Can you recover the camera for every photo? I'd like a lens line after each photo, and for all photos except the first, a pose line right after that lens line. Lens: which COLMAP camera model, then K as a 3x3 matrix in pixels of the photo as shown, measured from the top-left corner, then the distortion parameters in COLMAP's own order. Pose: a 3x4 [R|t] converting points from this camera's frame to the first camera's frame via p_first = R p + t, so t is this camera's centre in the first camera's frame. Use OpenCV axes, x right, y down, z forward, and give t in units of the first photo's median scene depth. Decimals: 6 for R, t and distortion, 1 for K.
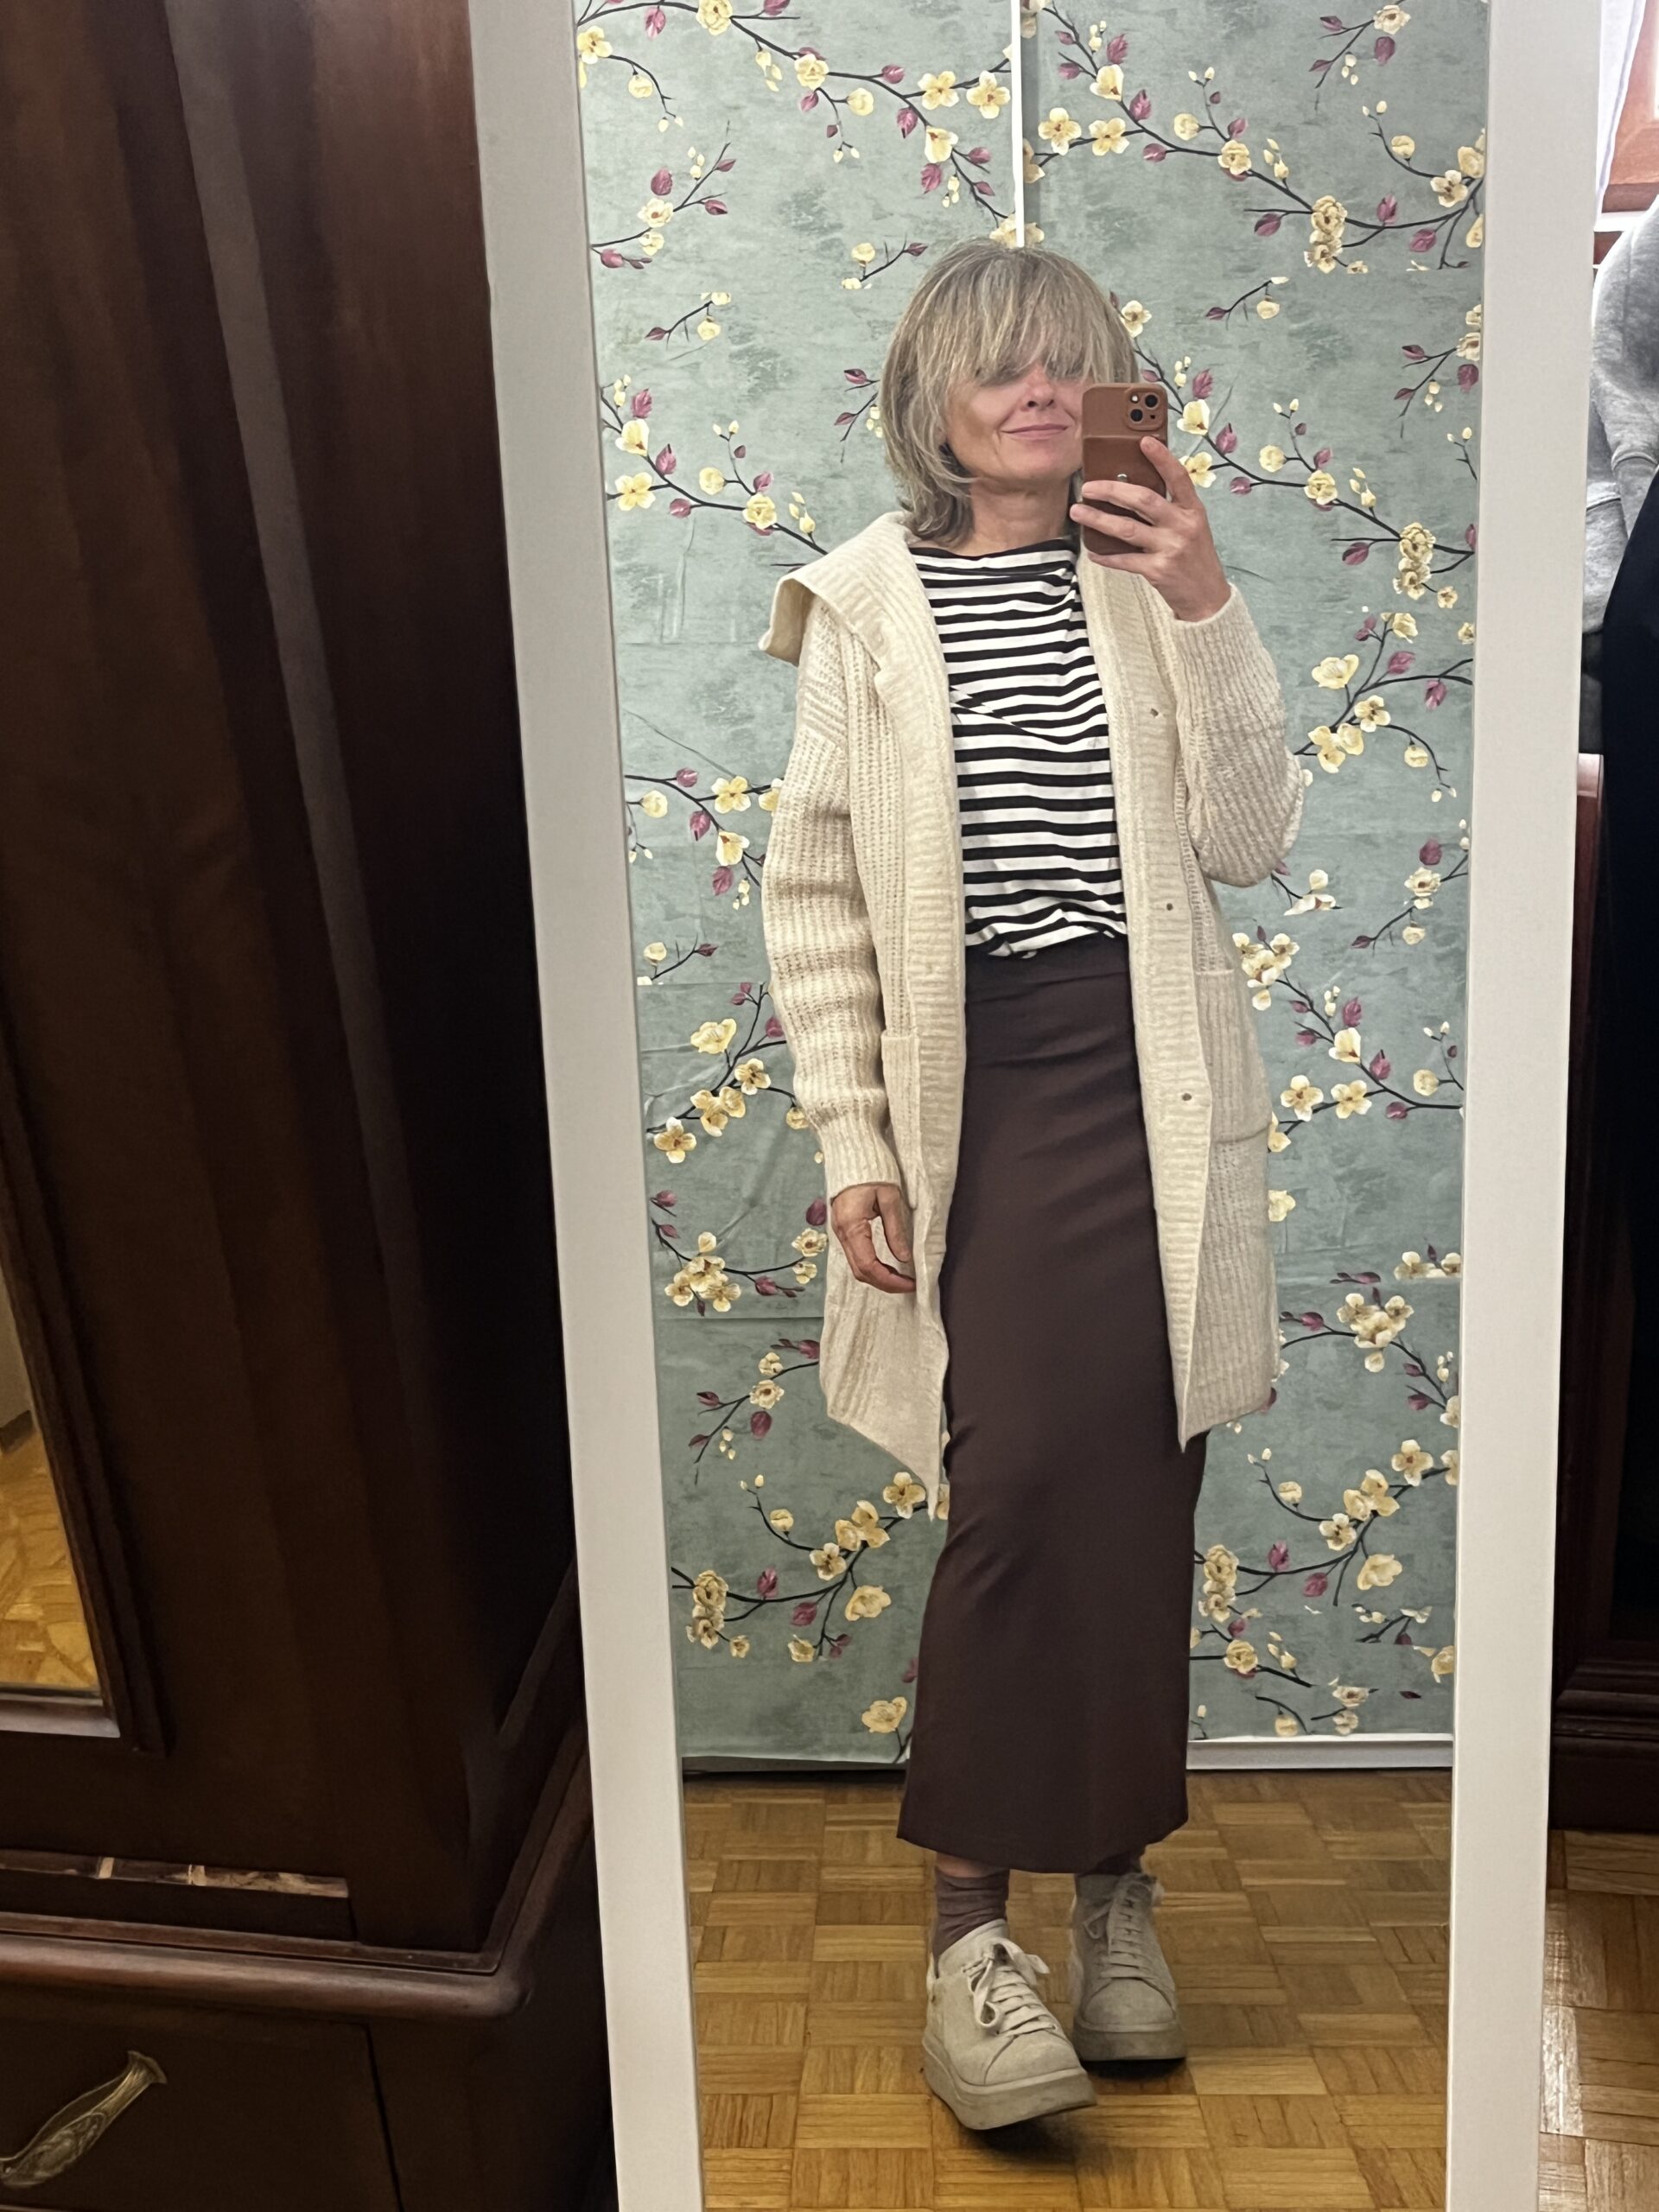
lens RADIAL K [[2683.9, 0, 831.3], [0, 2683.9, 1094.2], [0, 0, 1]] dist [0.029544, 0.000000]
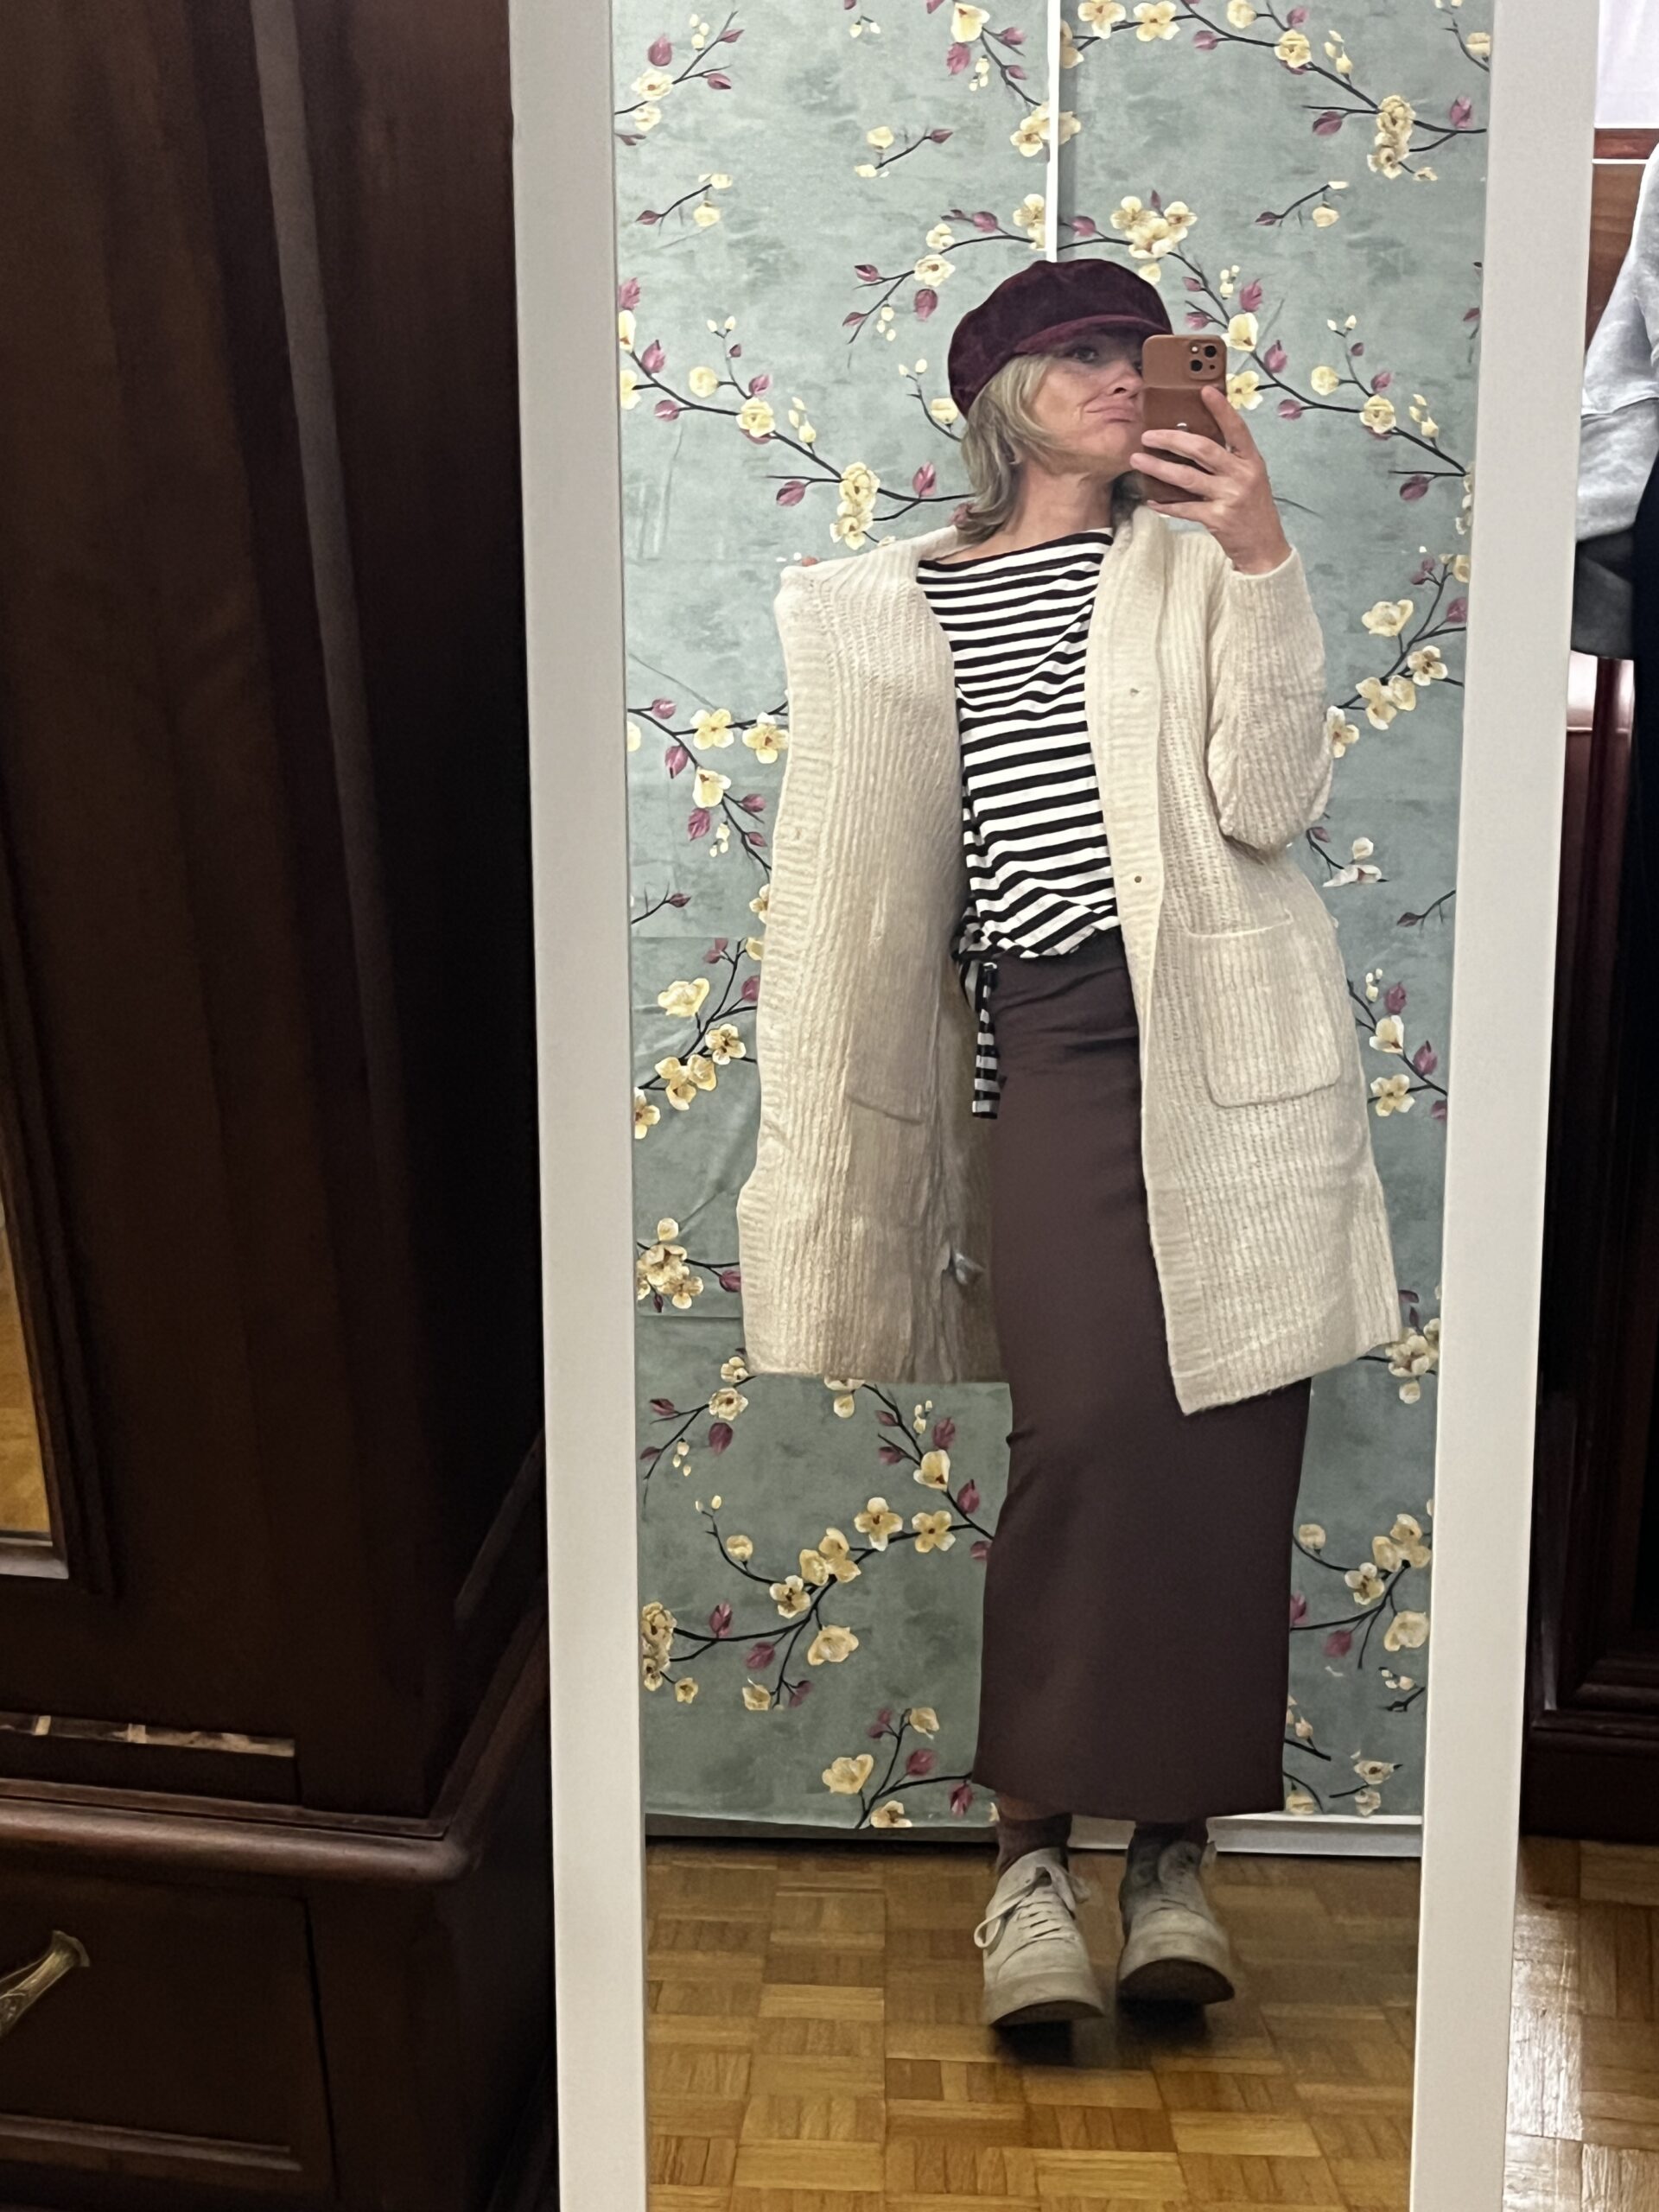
lens RADIAL K [[3217.6, 0, 852.0], [0, 3217.6, 1044.5], [0, 0, 1]] dist [0.050271, 0.000000]
pose [[0.999304, 0.035012, 0.012903, -0.000848], [-0.034523, 0.998744, -0.036302, 0.030963], [-0.014158, 0.035831, 0.999258, -0.071912]]
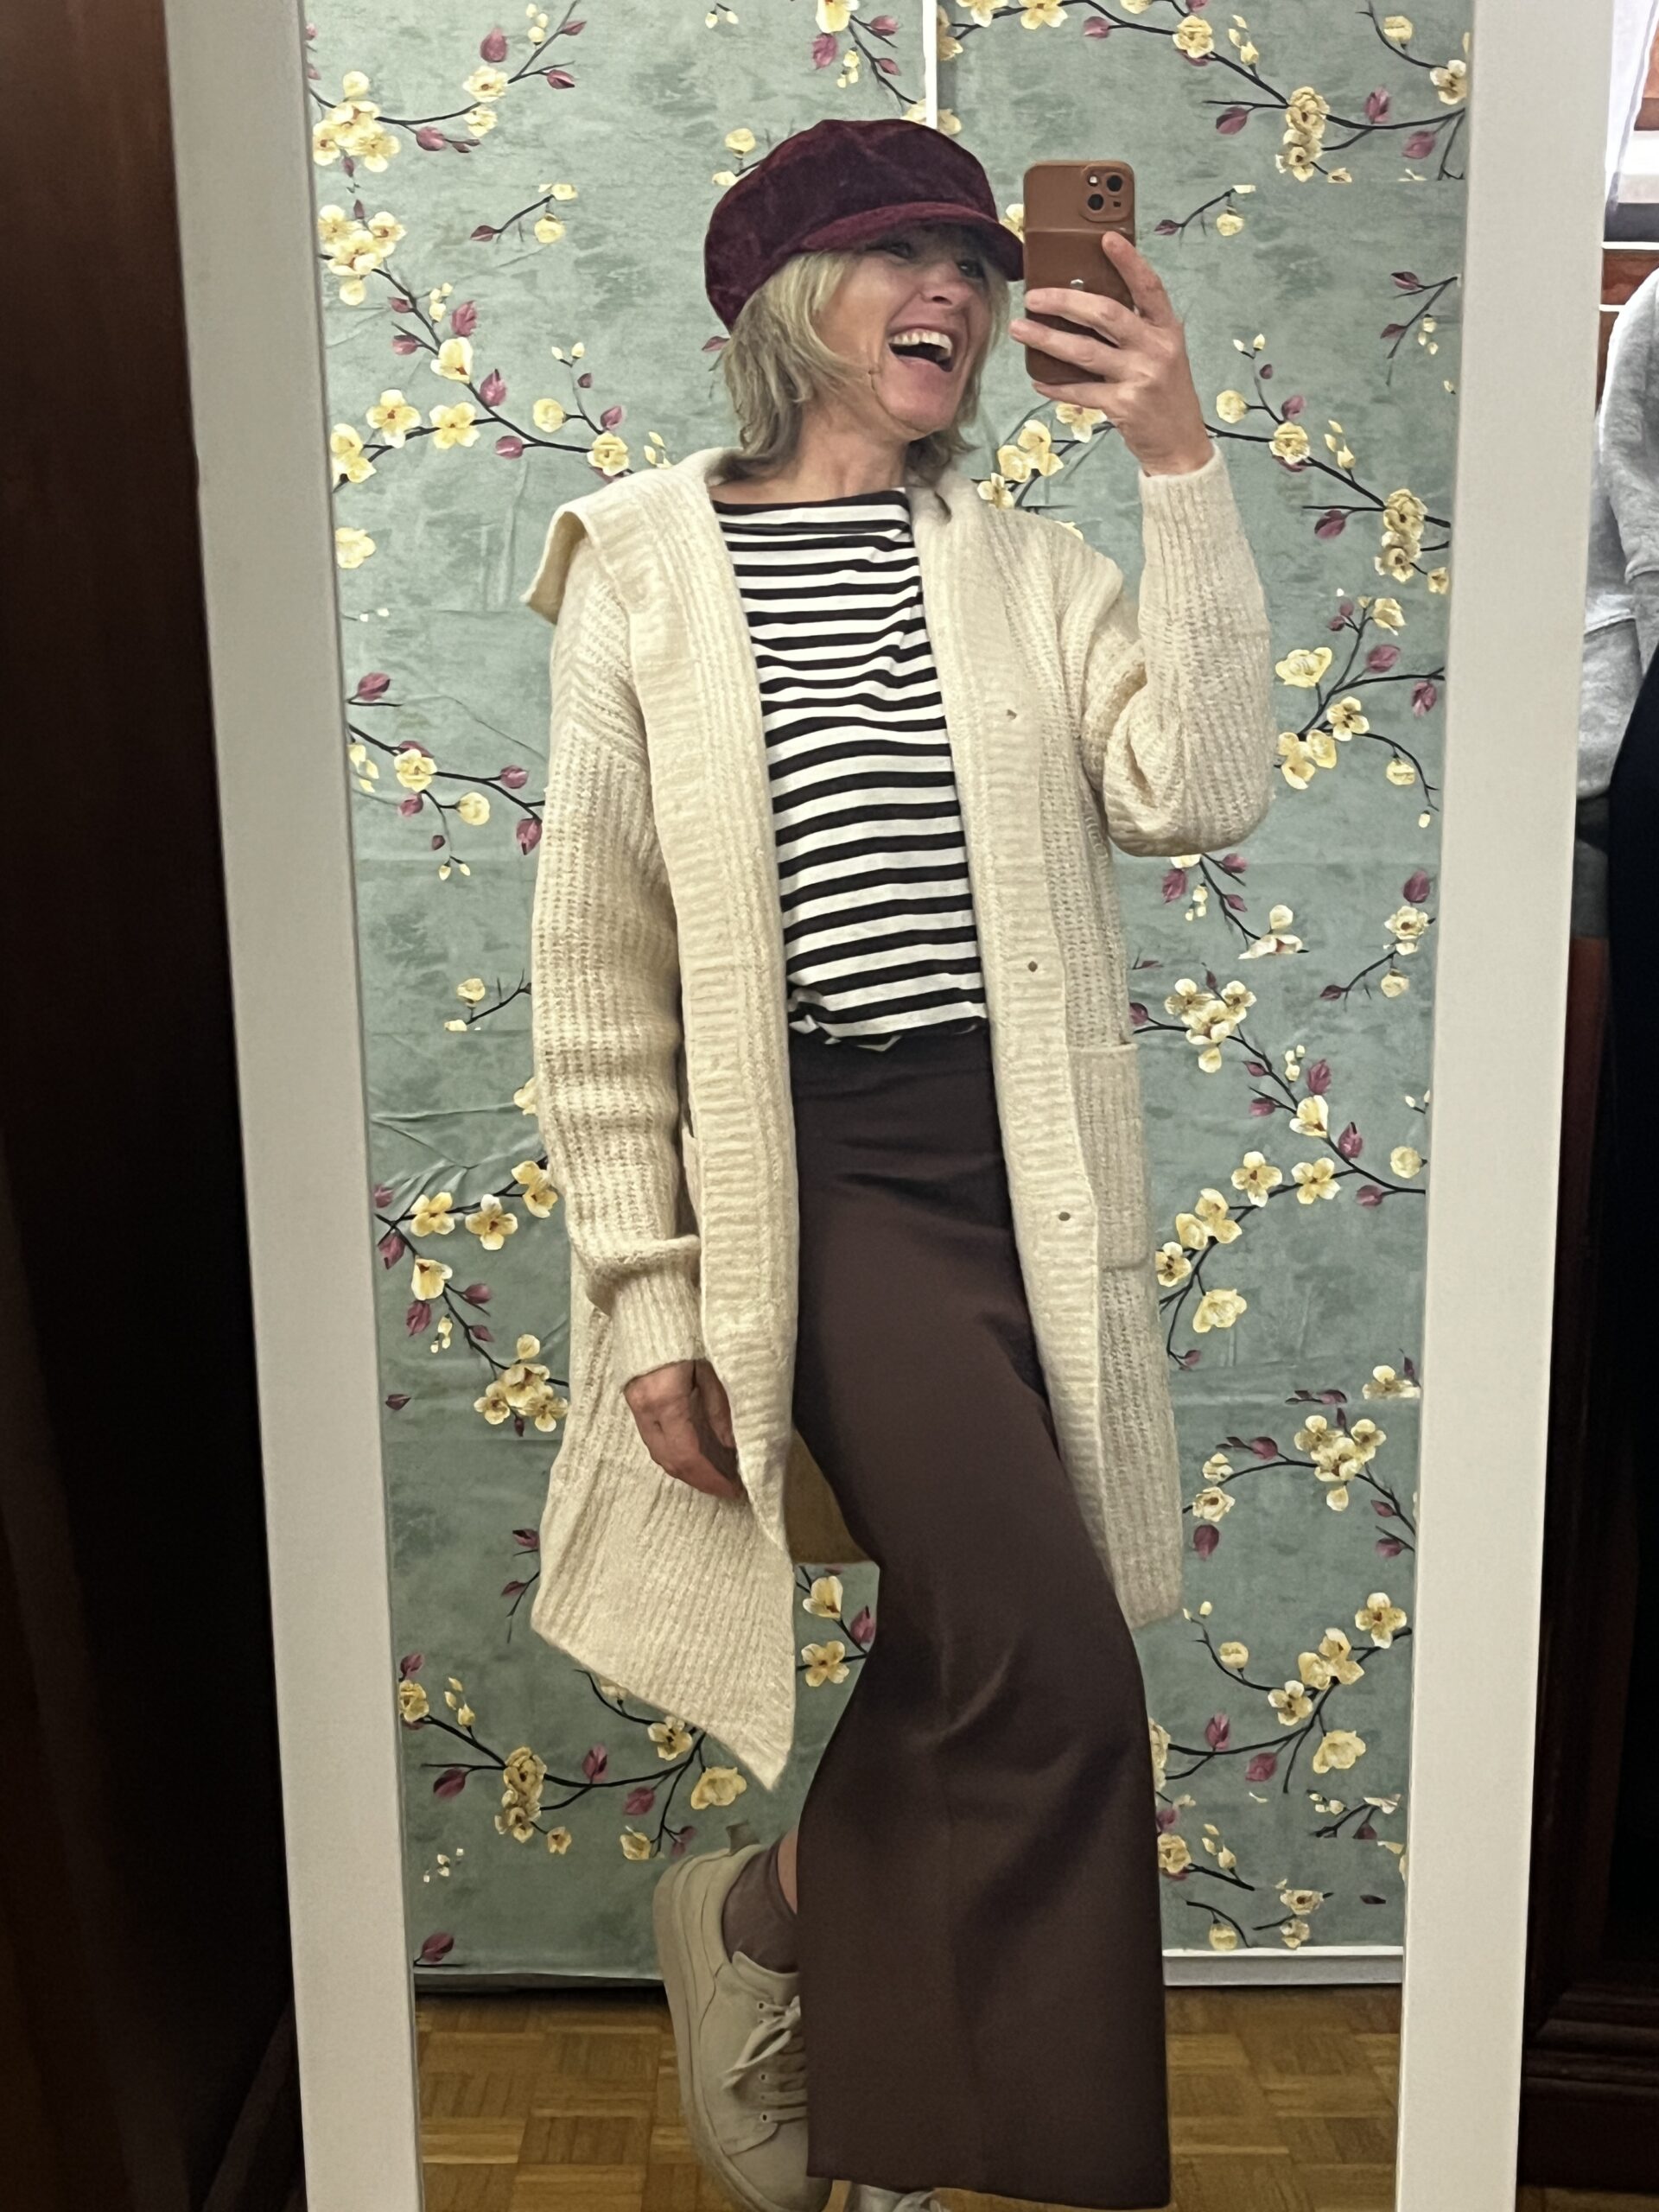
lens RADIAL K [[3217.6, 0, 866.6], [0, 3217.6, 1015.4], [0, 0, 1]] dist [0.050271, 0.000000]
pose [[0.998783, 0.017326, 0.046174, 0.009593], [-0.017461, 0.999844, 0.002535, -0.050582], [-0.046123, -0.003338, 0.998930, 0.018391]]
